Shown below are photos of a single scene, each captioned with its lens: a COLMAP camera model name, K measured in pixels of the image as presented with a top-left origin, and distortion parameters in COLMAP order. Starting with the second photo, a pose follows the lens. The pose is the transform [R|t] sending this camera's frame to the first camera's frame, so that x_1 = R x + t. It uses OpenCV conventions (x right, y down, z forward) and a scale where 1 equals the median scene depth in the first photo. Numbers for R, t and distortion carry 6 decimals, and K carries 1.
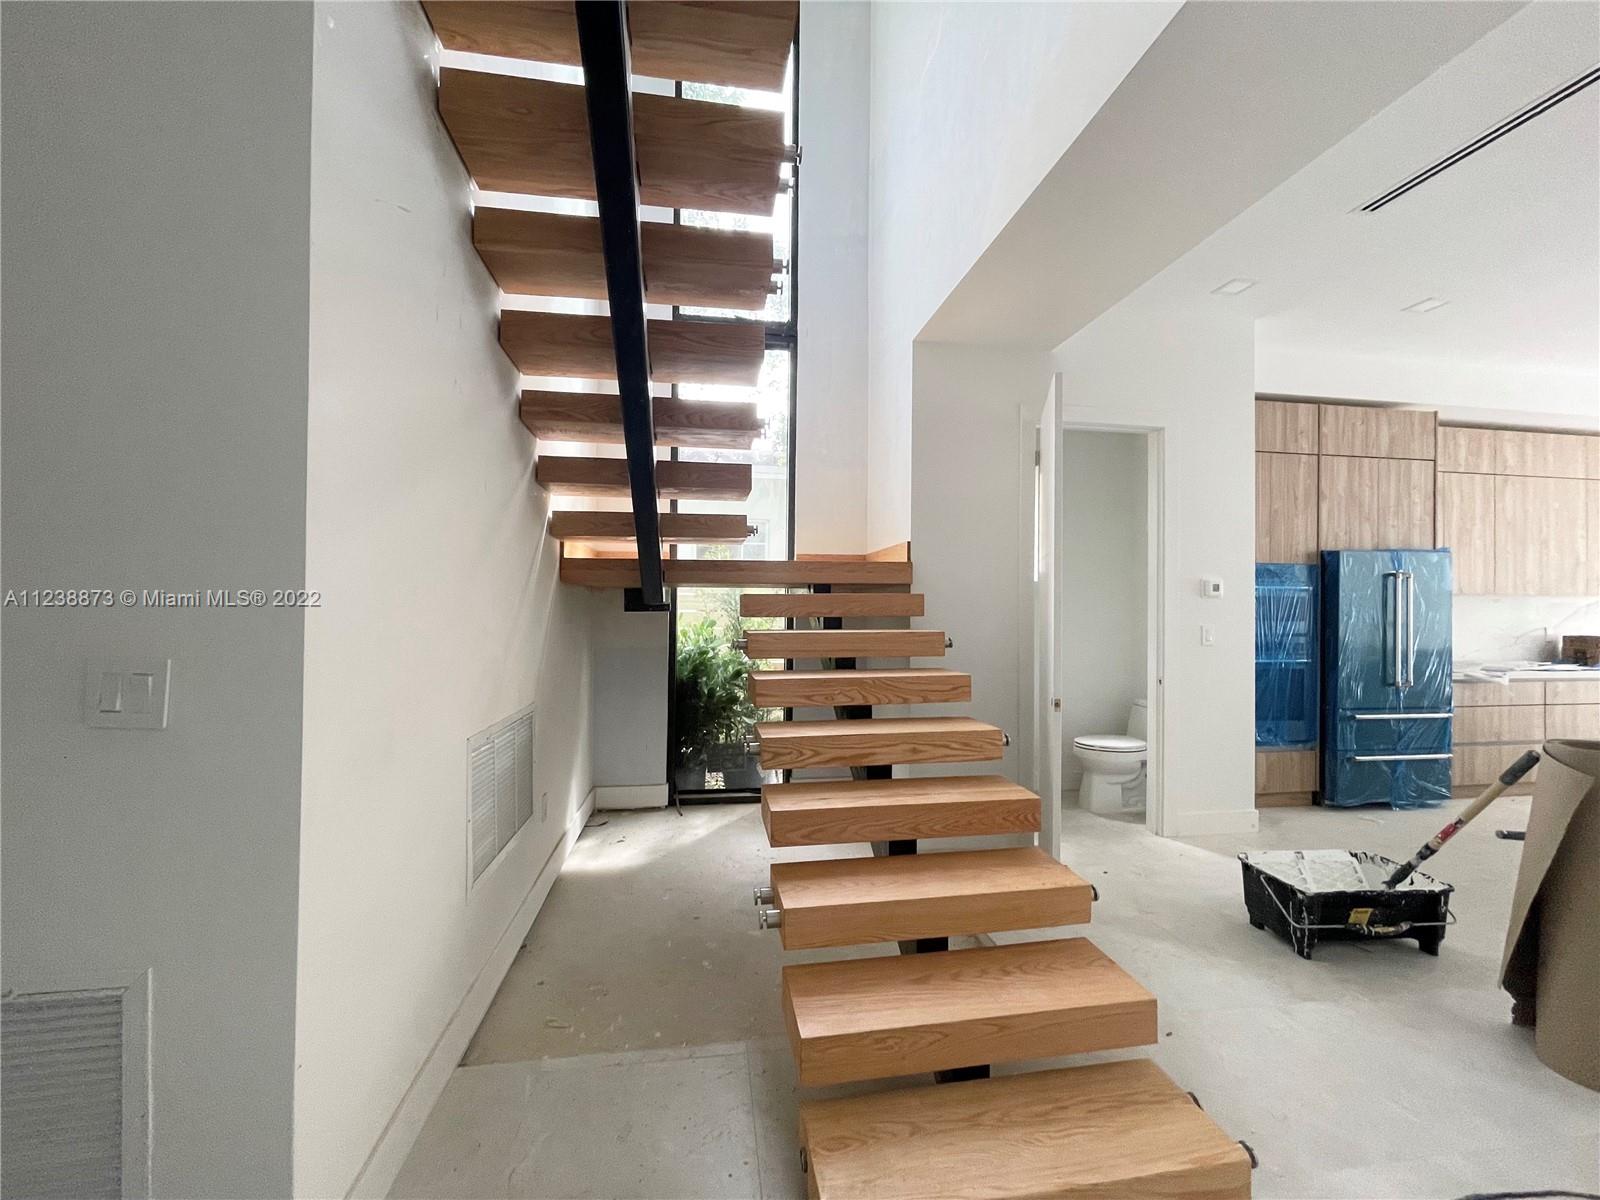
lens RADIAL K [[644.0, 0, 798.4], [0, 644.0, 597.2], [0, 0, 1]] dist [0.000843, -0.000570]
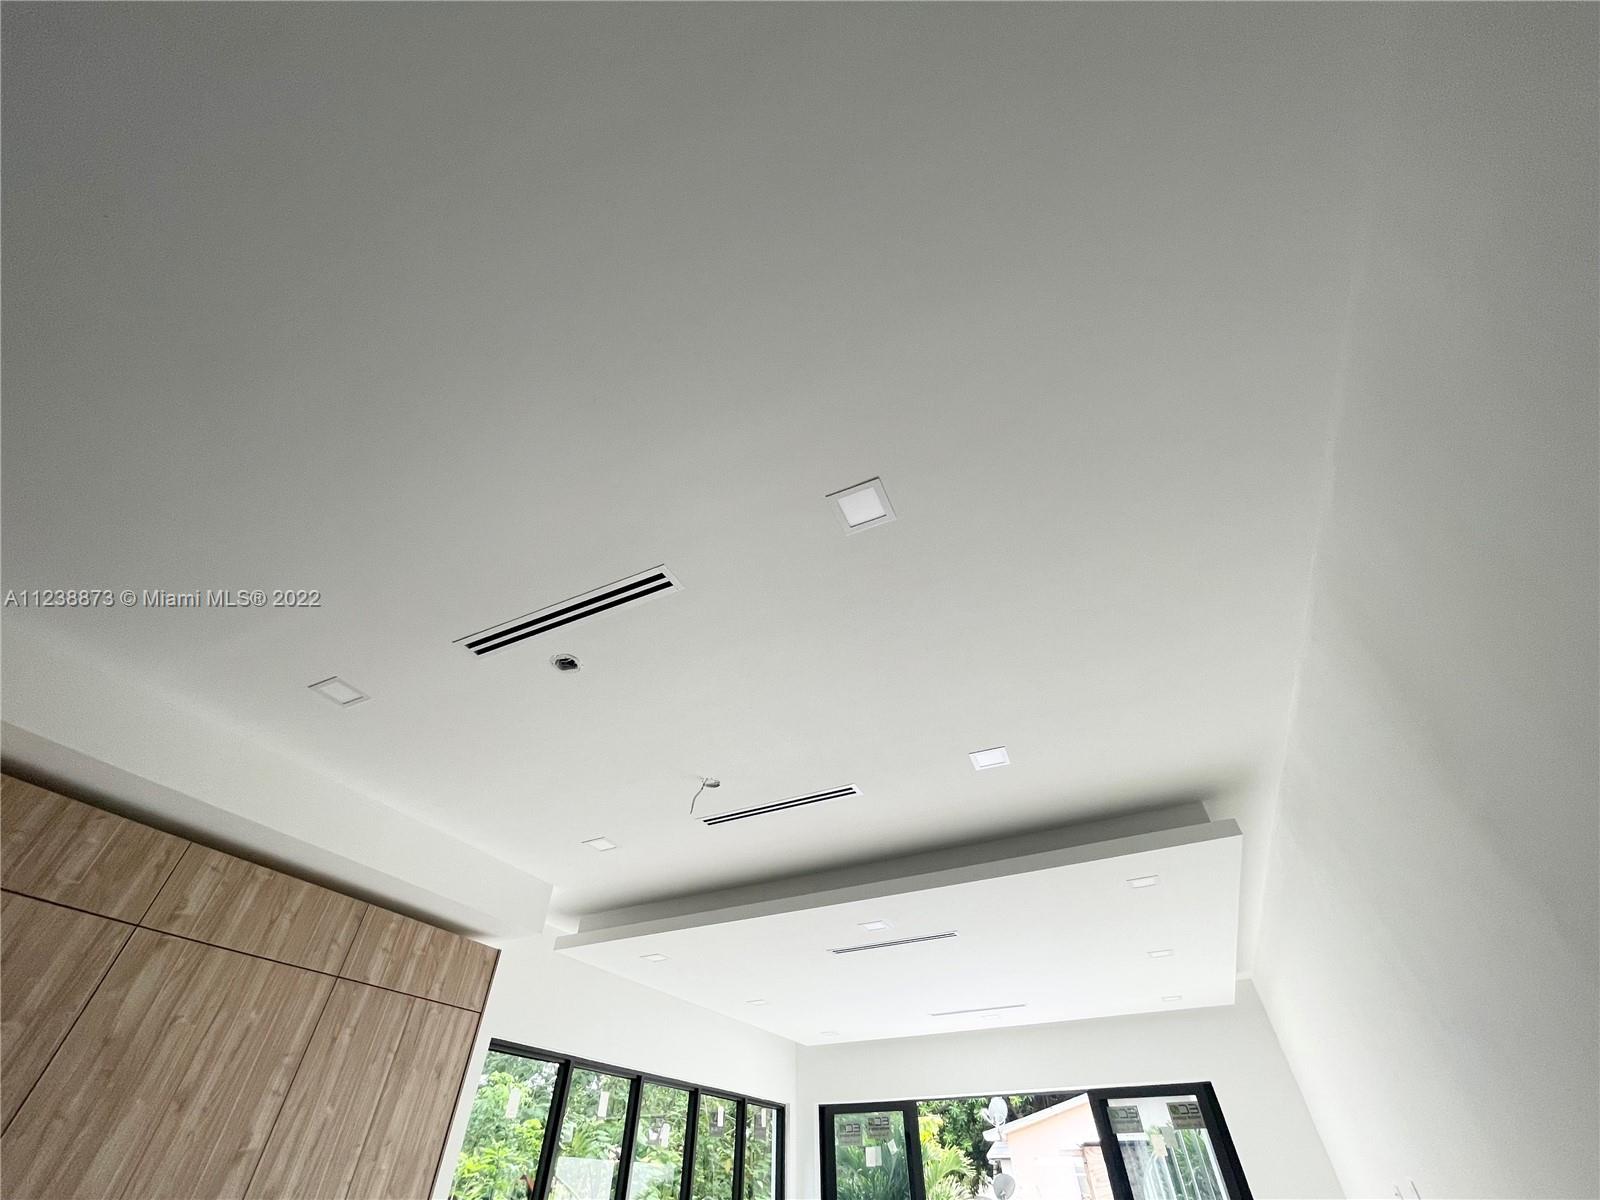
lens RADIAL K [[644.0, 0, 798.4], [0, 644.0, 597.2], [0, 0, 1]] dist [0.000843, -0.000570]
pose [[0.560360, 0.558956, 0.611199, 1.041031], [0.005113, 0.735592, -0.677405, -0.033333], [-0.828233, 0.382716, 0.409339, 0.271203]]
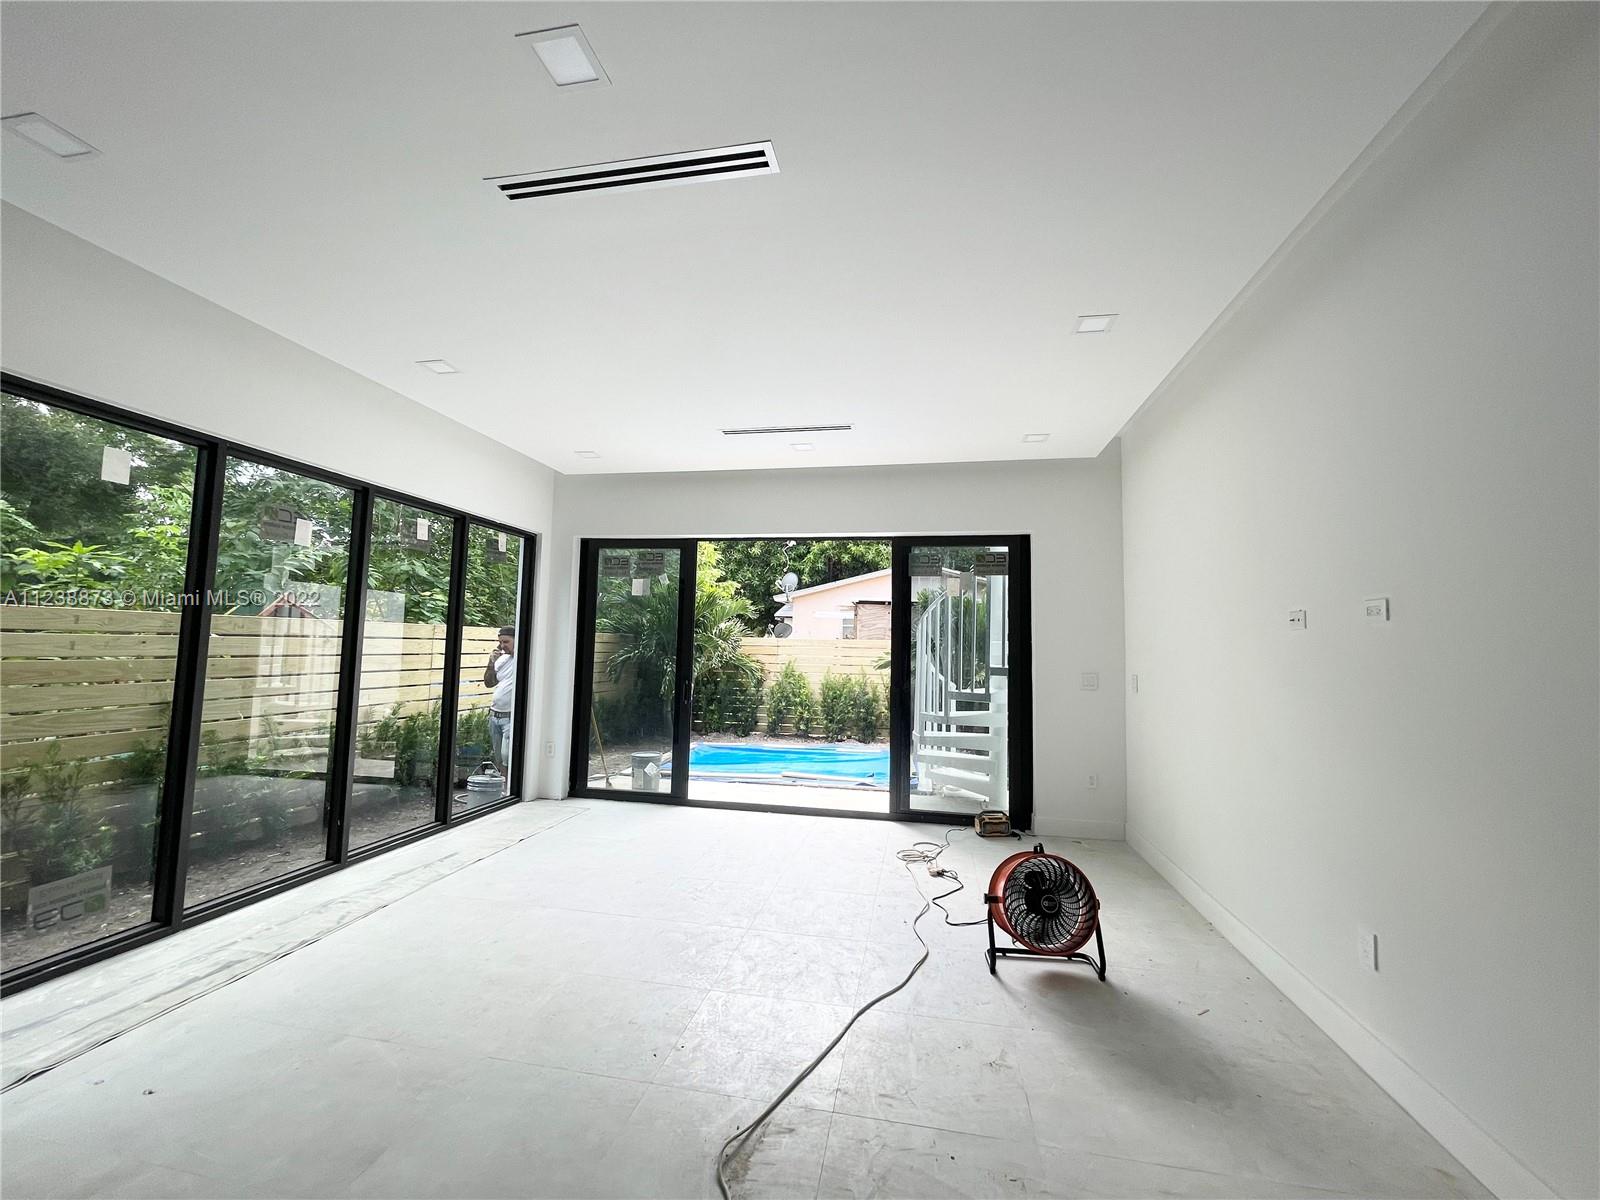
lens RADIAL K [[644.0, 0, 798.4], [0, 644.0, 597.2], [0, 0, 1]] dist [0.000843, -0.000570]
pose [[0.335632, 0.069910, 0.939396, 1.689509], [-0.027687, 0.997544, -0.064345, 0.007338], [-0.941586, -0.004413, 0.336743, 0.505046]]
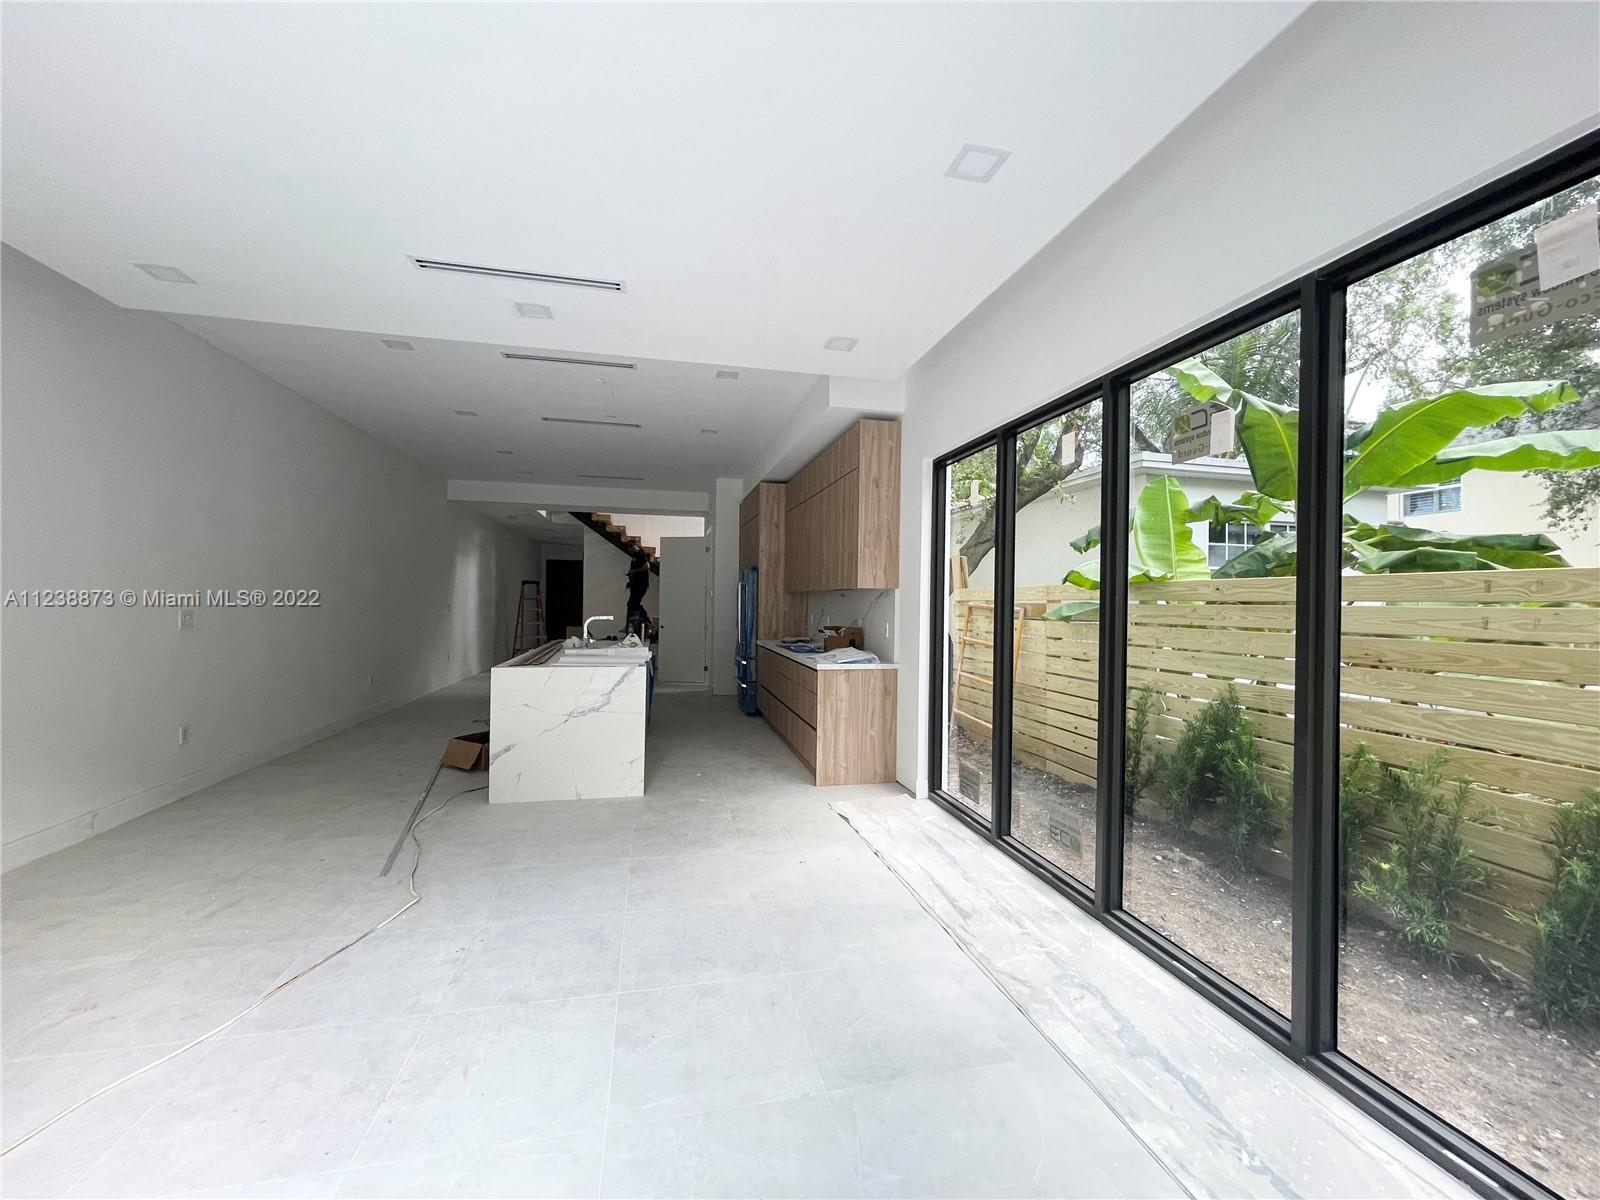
lens RADIAL K [[642.4, 0, 800.0], [0, 642.4, 600.0], [0, 0, 1]] dist [-0.006632, -0.000362]
pose [[0.074493, -0.008537, -0.997185, 3.074545], [-0.003623, 0.999954, -0.008831, 0.035429], [0.997215, 0.004270, 0.074459, 1.175873]]
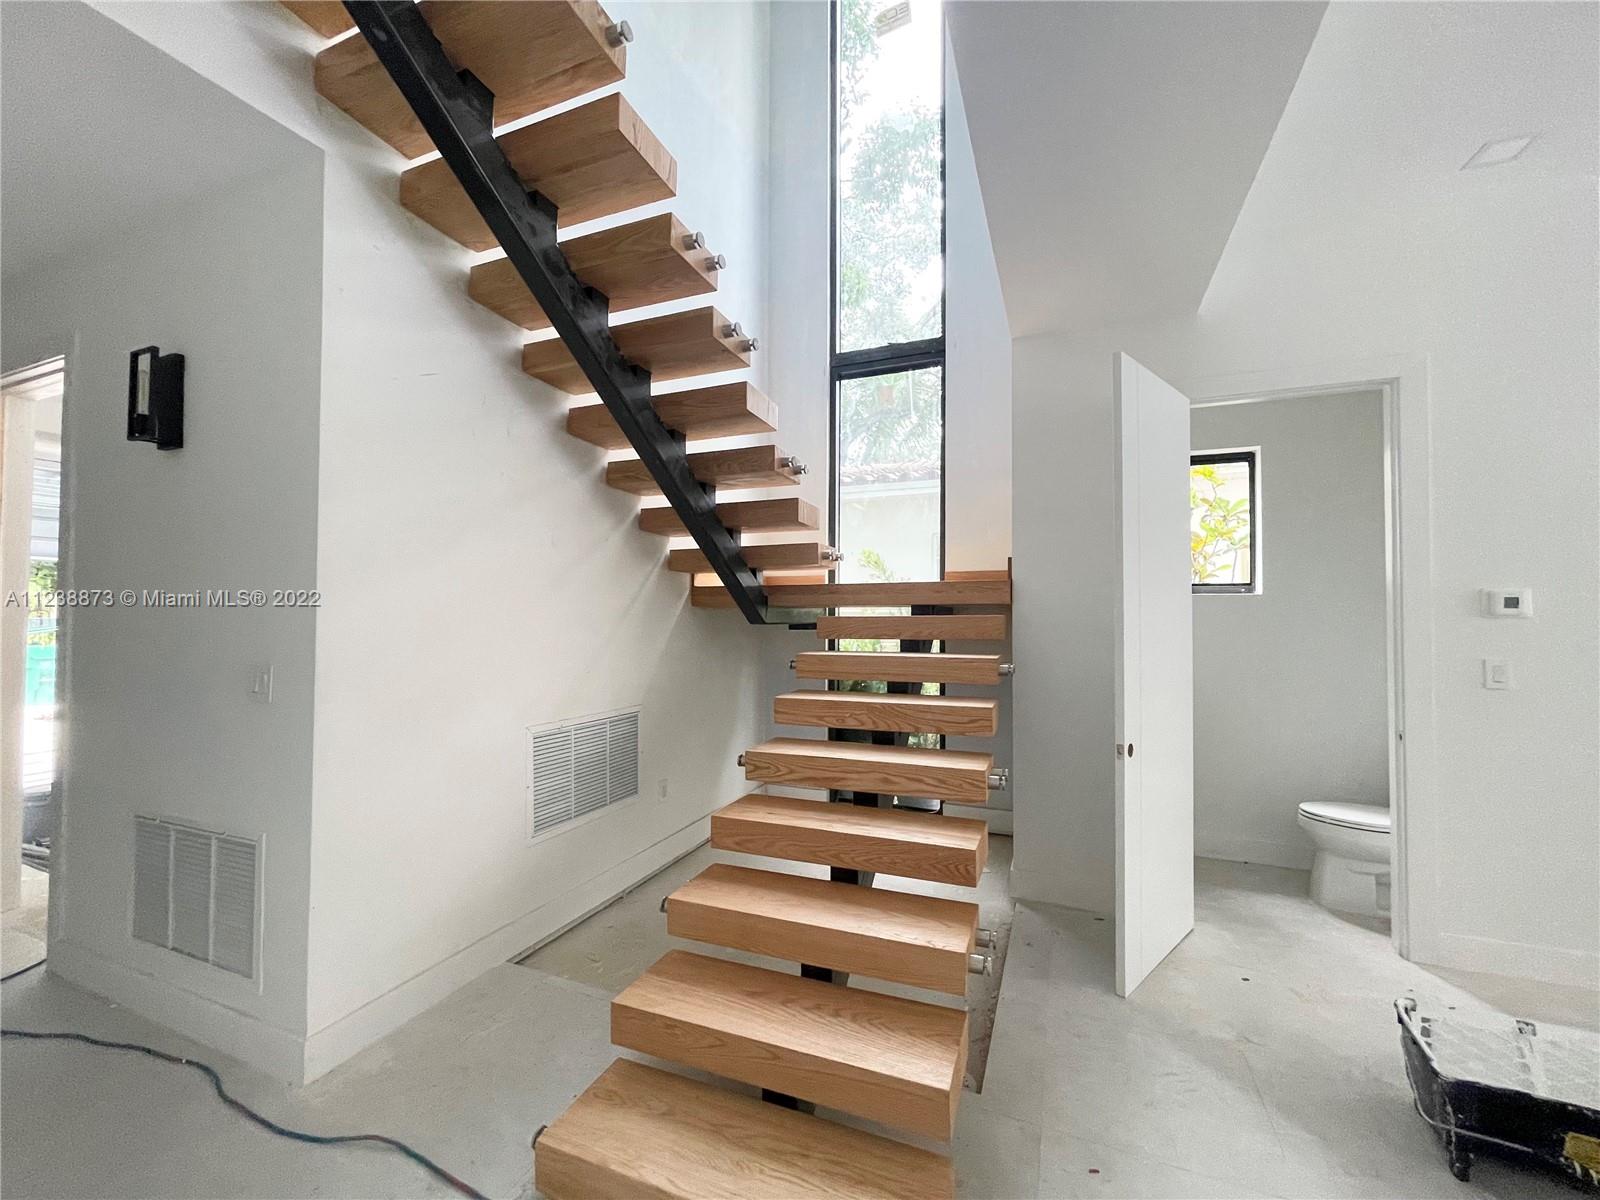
lens RADIAL K [[644.9, 0, 800.4], [0, 644.9, 597.5], [0, 0, 1]] dist [-0.001655, 0.000105]
pose [[0.857491, -0.017085, -0.514216, 0.355615], [0.008907, 0.999792, -0.018365, -0.013784], [0.514423, 0.011167, 0.857464, 0.058106]]
